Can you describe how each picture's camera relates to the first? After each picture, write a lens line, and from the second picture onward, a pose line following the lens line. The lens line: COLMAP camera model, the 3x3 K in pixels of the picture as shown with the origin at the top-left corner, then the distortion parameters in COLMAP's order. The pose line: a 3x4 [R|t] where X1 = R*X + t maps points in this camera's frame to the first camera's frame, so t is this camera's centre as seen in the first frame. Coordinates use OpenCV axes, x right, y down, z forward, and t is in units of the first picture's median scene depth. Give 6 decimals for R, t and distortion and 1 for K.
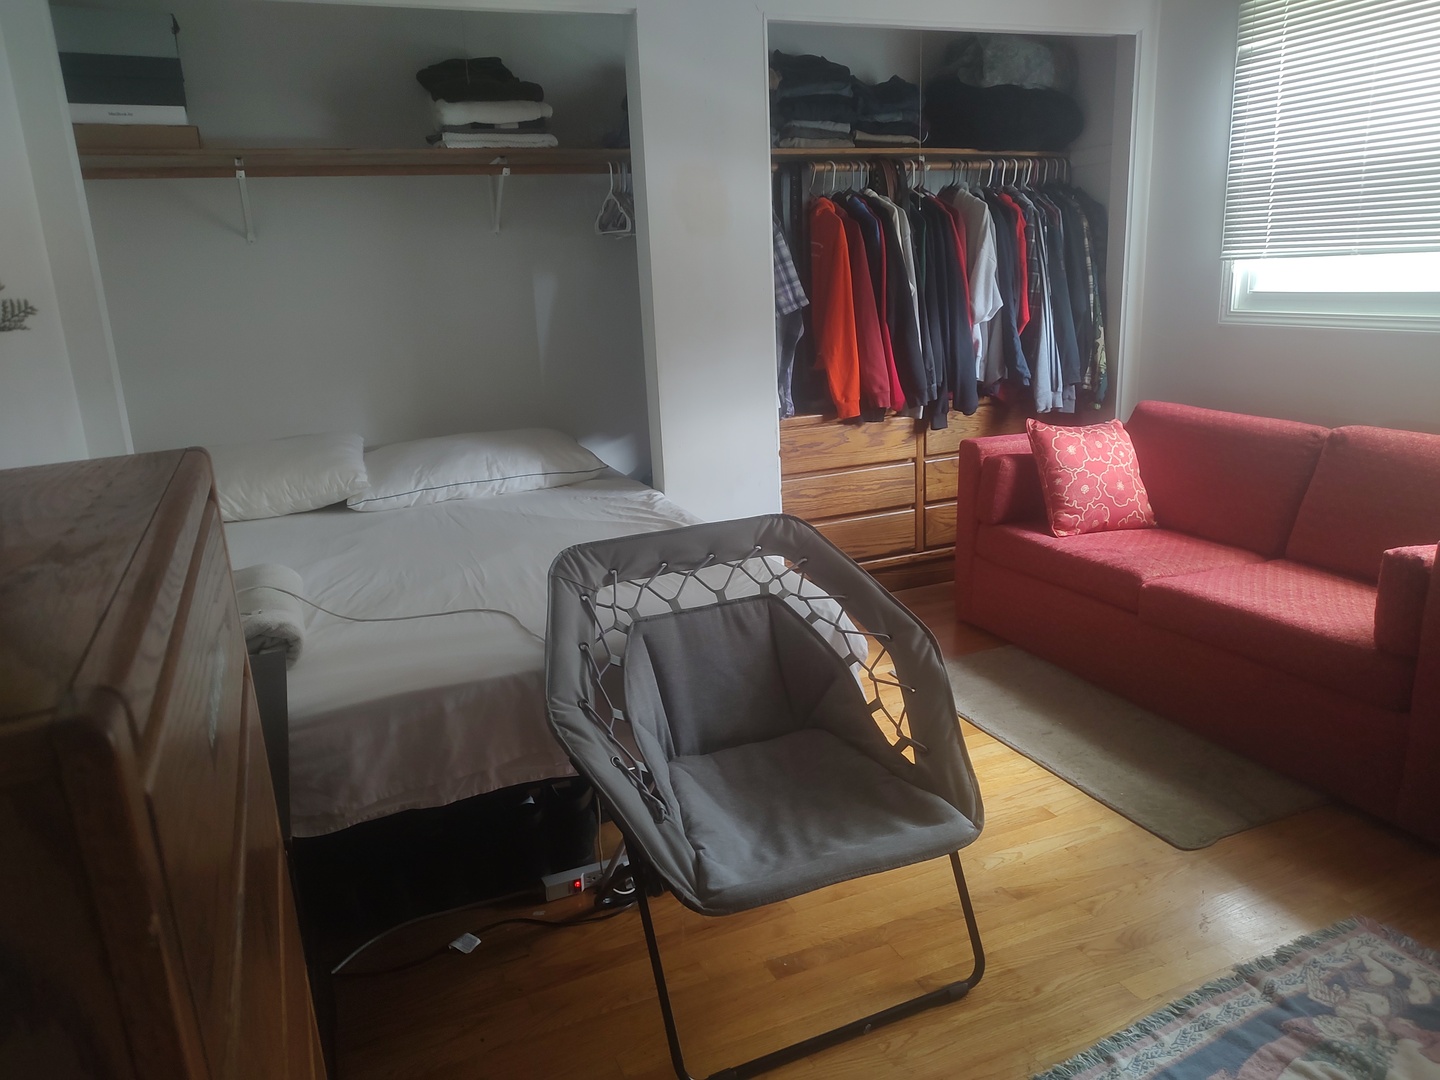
lens RADIAL K [[1026.2, 0, 720.0], [0, 1026.2, 540.0], [0, 0, 1]] dist [-0.002745, -0.008174]
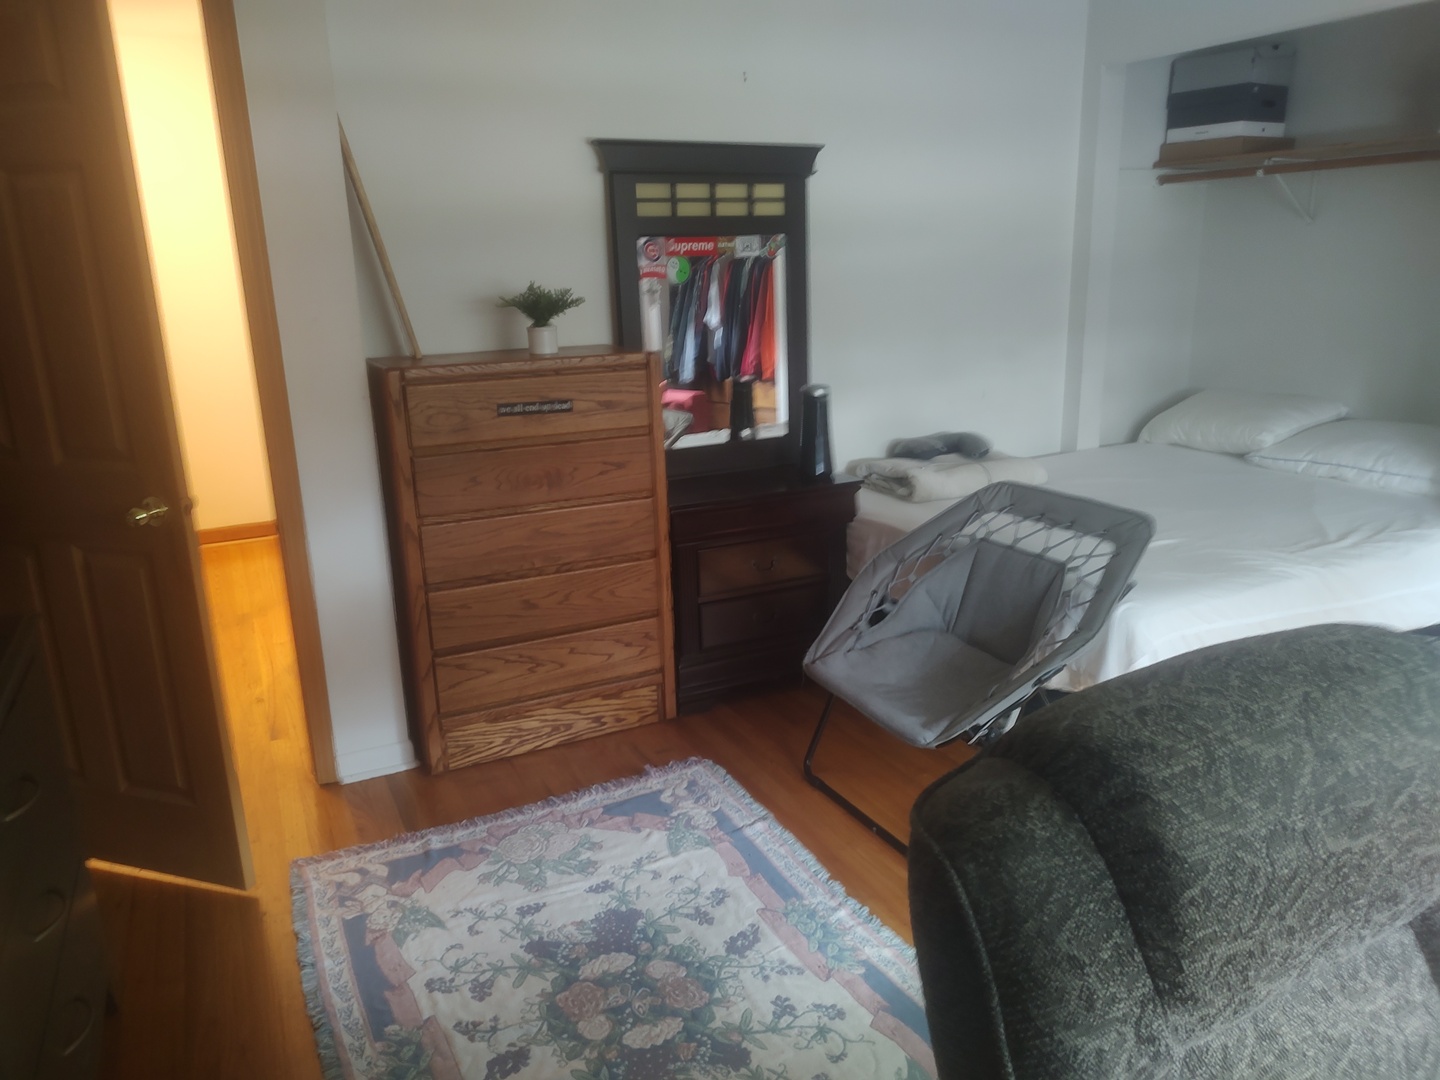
lens RADIAL K [[1026.2, 0, 720.0], [0, 1026.2, 540.0], [0, 0, 1]] dist [-0.002745, -0.008174]
pose [[0.062022, 0.310903, -0.948416, 0.981515], [-0.229076, 0.929312, 0.289660, -0.194407], [0.971431, 0.199294, 0.128858, 0.378737]]
